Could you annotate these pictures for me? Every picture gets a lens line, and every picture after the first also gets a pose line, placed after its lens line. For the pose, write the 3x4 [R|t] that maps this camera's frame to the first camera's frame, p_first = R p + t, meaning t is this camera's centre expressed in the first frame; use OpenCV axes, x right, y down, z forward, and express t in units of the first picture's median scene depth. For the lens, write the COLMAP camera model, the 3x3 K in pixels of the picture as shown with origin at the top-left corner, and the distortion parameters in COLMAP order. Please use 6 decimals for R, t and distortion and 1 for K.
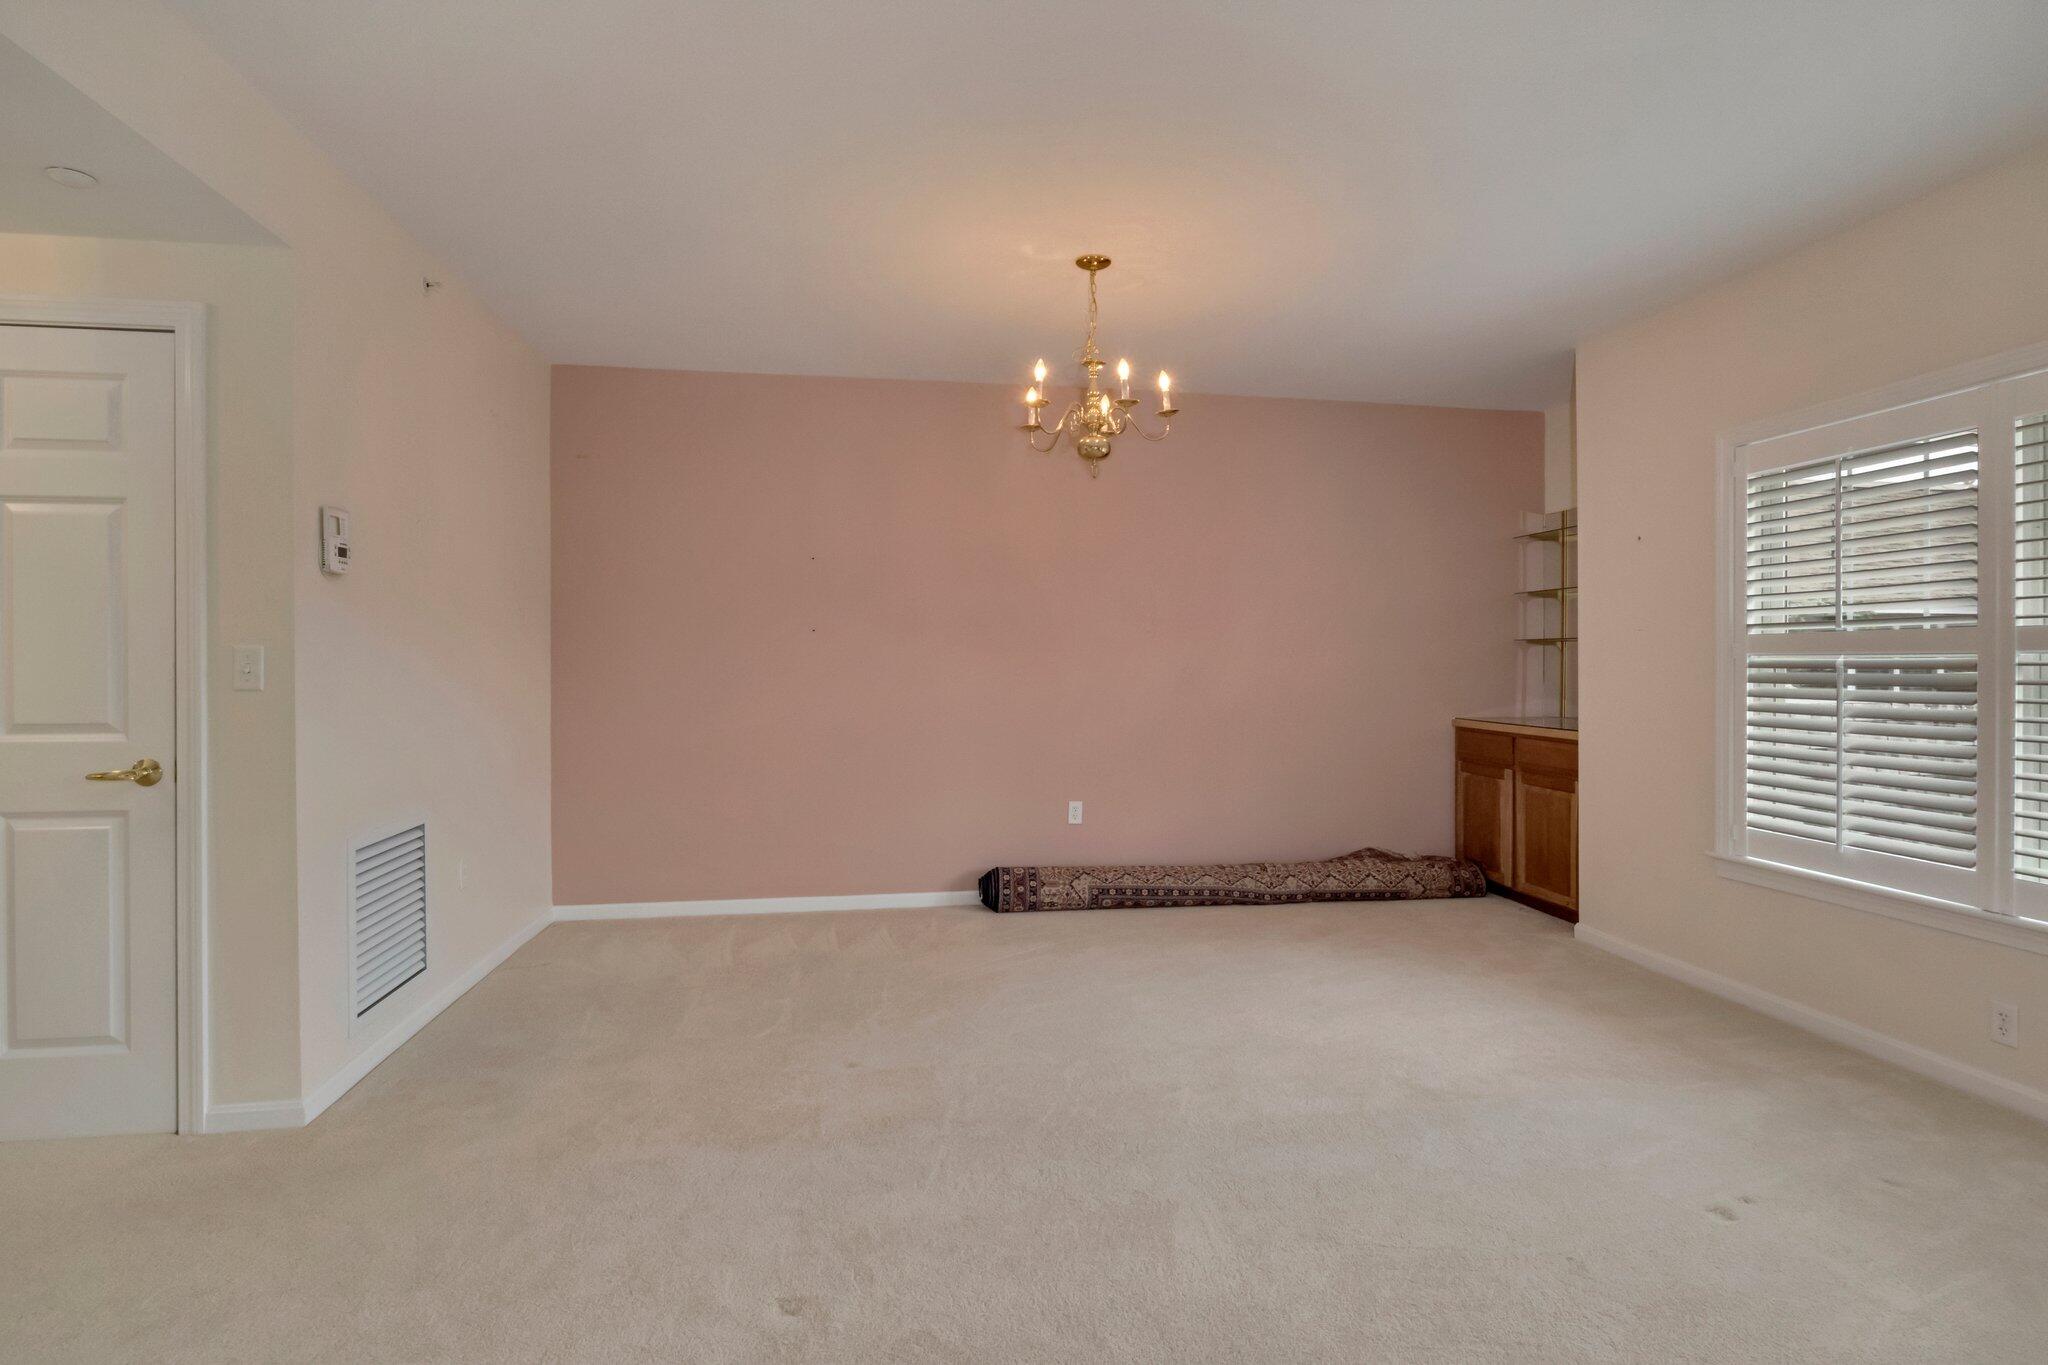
lens RADIAL K [[1018.3, 0, 1035.5], [0, 1018.3, 685.6], [0, 0, 1]] dist [-0.005952, 0.000407]
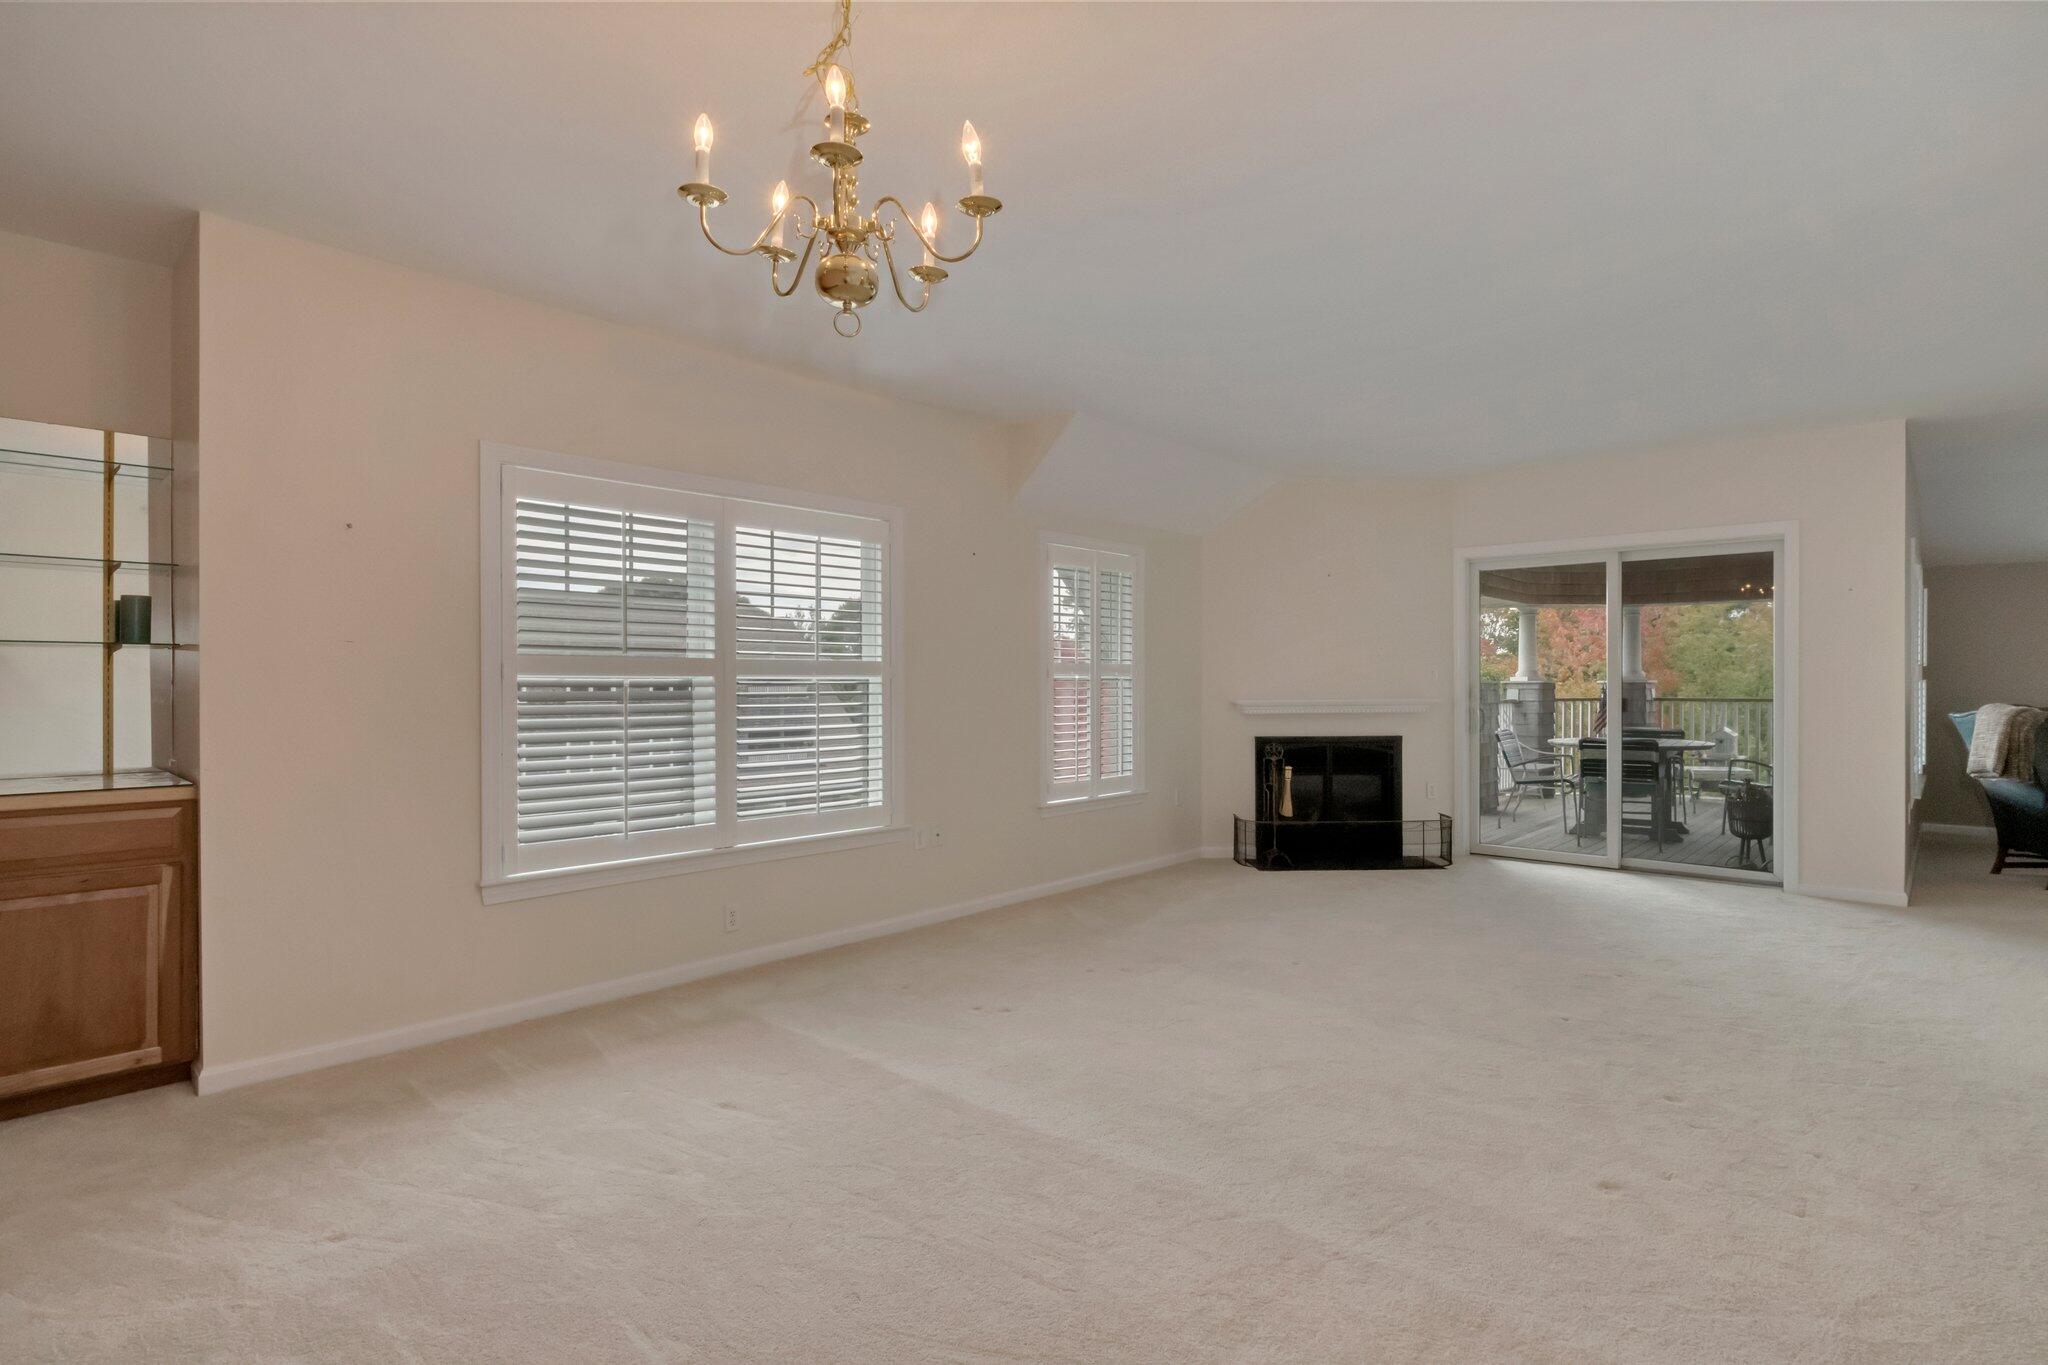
lens RADIAL K [[1030.6, 0, 1056.4], [0, 1030.6, 678.1], [0, 0, 1]] dist [-0.001442, -0.003287]
pose [[-0.633873, 0.009952, 0.773373, -0.339545], [0.021498, 0.999758, 0.004756, -0.015807], [-0.773139, 0.019641, -0.633933, 0.959486]]
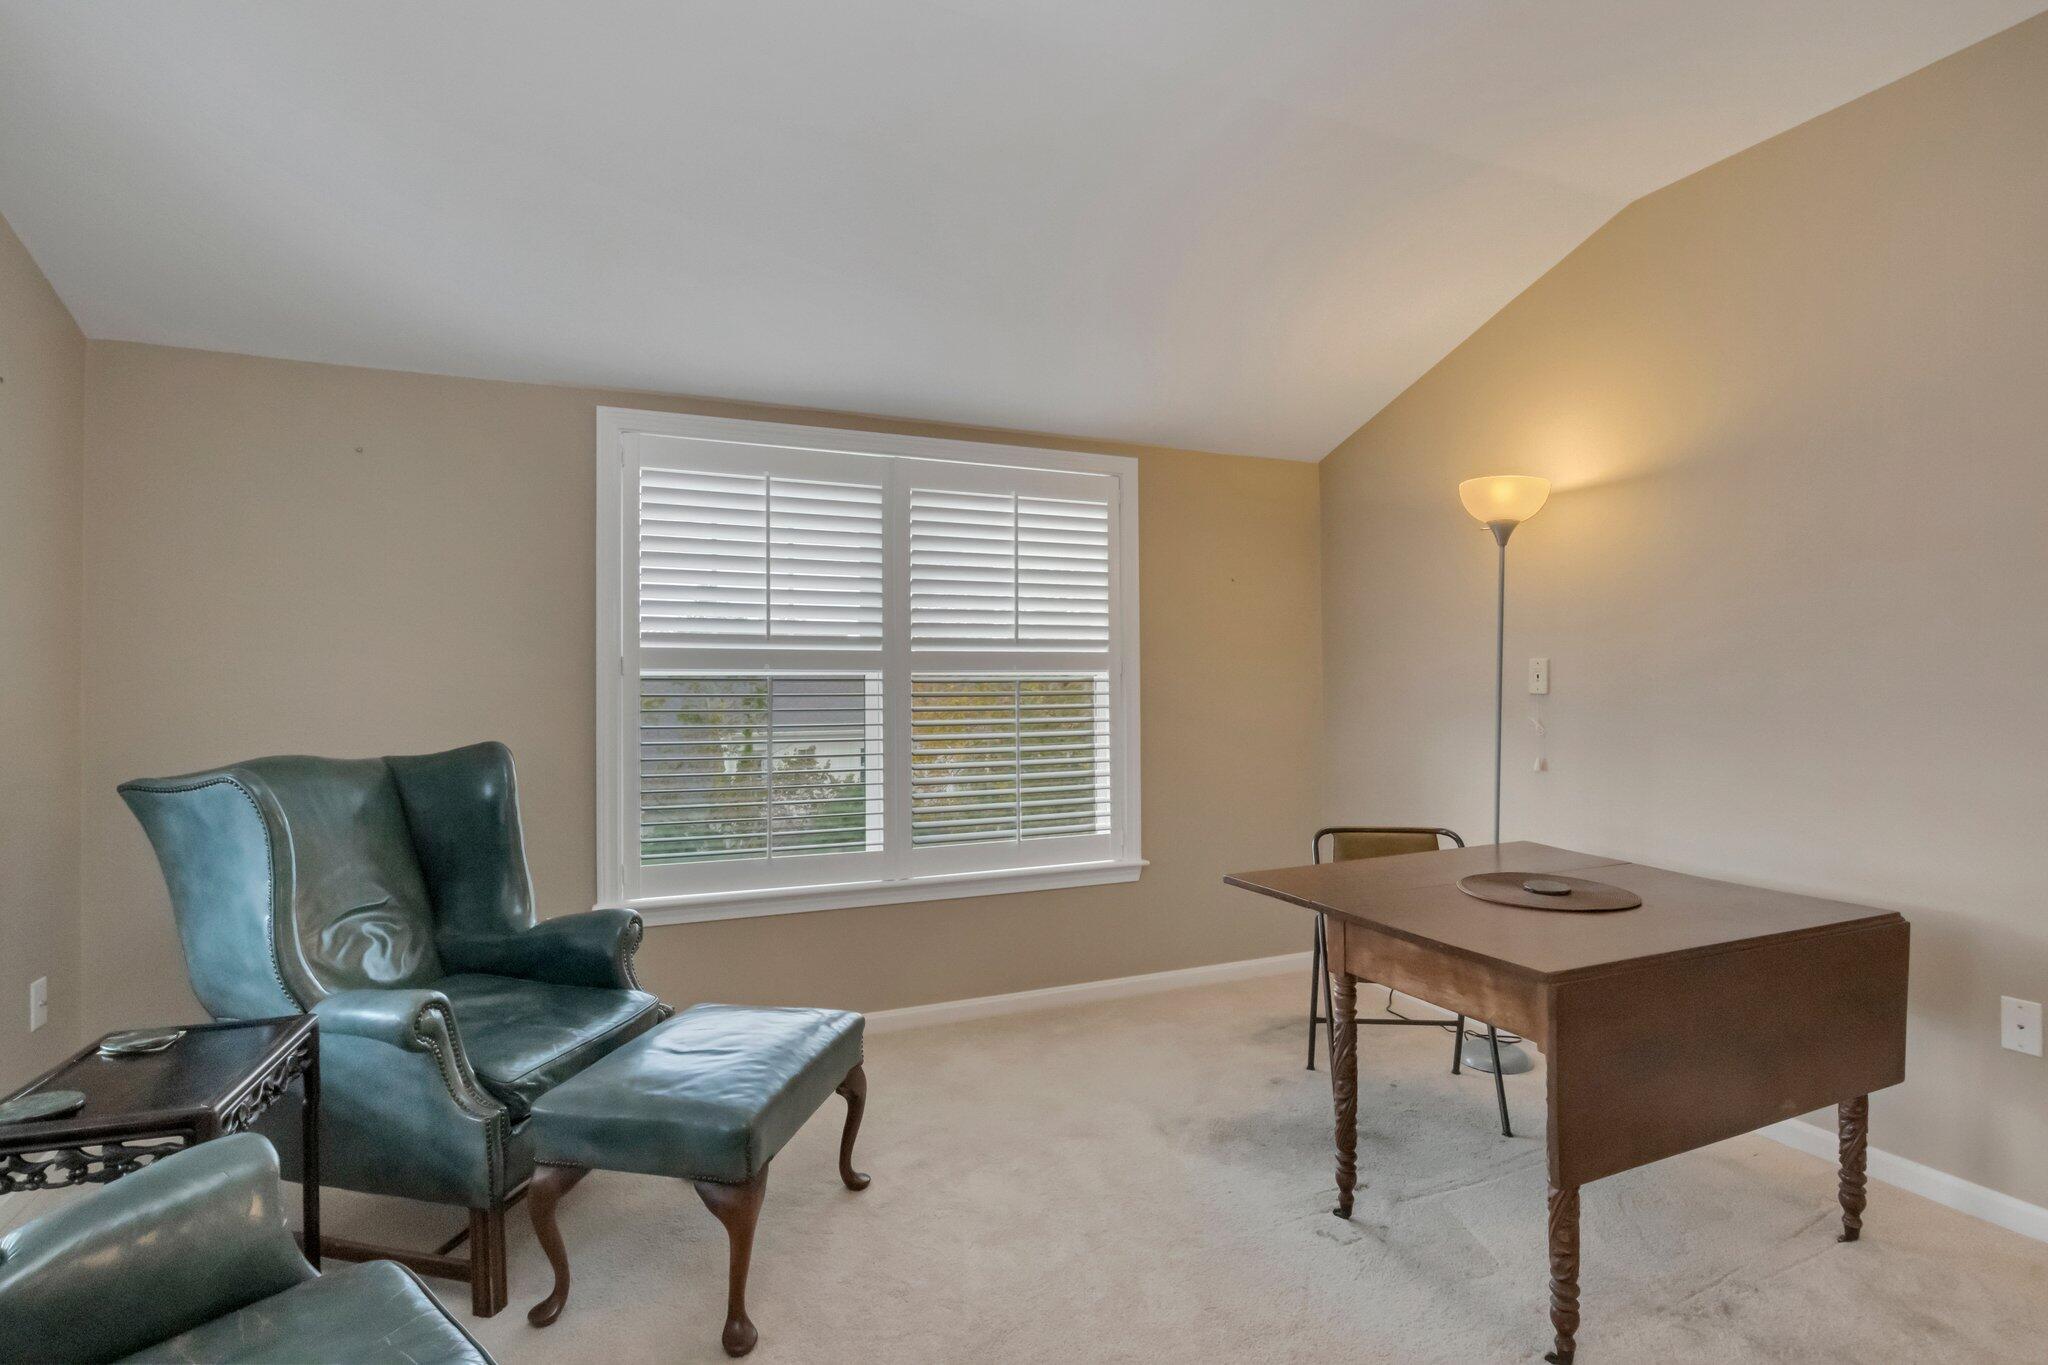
lens RADIAL K [[836.6, 0, 1066.8], [0, 836.6, 679.9], [0, 0, 1]] dist [-0.002966, -0.000066]
pose [[-0.223596, 0.002393, 0.974679, -0.067580], [0.020394, 0.999790, 0.002224, -0.012031], [-0.974469, 0.020374, -0.223597, 0.619934]]
